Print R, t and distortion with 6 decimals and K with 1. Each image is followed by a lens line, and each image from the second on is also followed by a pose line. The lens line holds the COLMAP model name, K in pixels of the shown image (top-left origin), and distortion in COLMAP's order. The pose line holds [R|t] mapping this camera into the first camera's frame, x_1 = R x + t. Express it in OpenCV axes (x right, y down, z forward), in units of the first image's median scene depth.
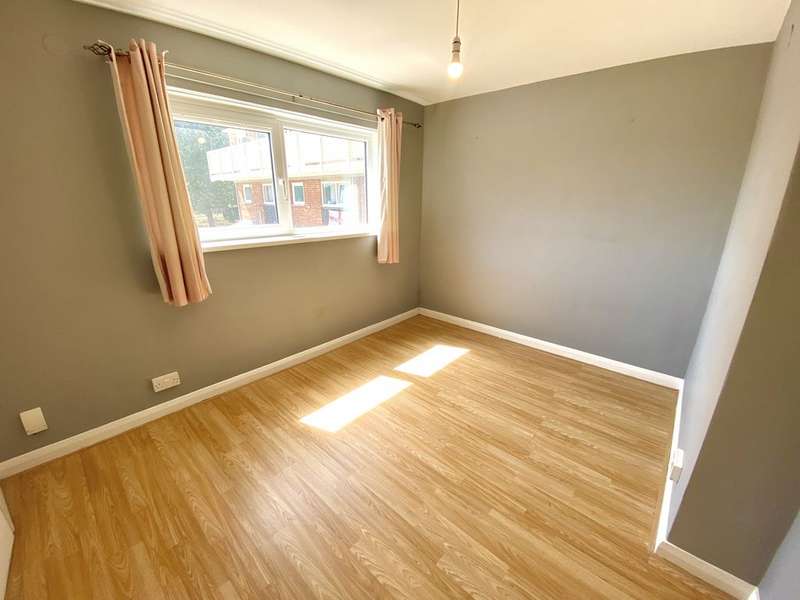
lens RADIAL K [[327.3, 0, 399.0], [0, 327.3, 301.1], [0, 0, 1]] dist [0.049793, -0.036875]
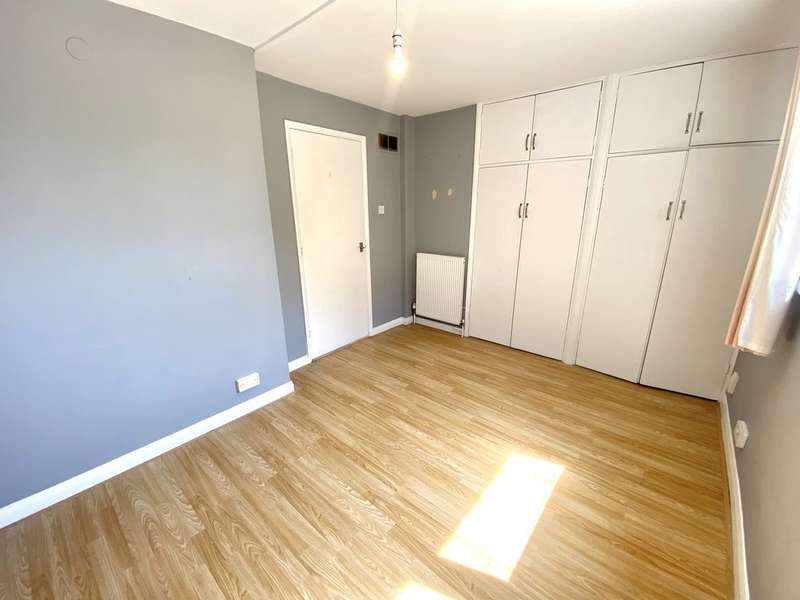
lens RADIAL K [[327.3, 0, 399.0], [0, 327.3, 301.1], [0, 0, 1]] dist [0.049793, -0.036875]
pose [[-0.999573, 0.011079, -0.027041, 0.143048], [-0.005811, 0.831509, 0.555481, -0.477635], [0.028639, 0.555400, -0.831090, 1.521408]]
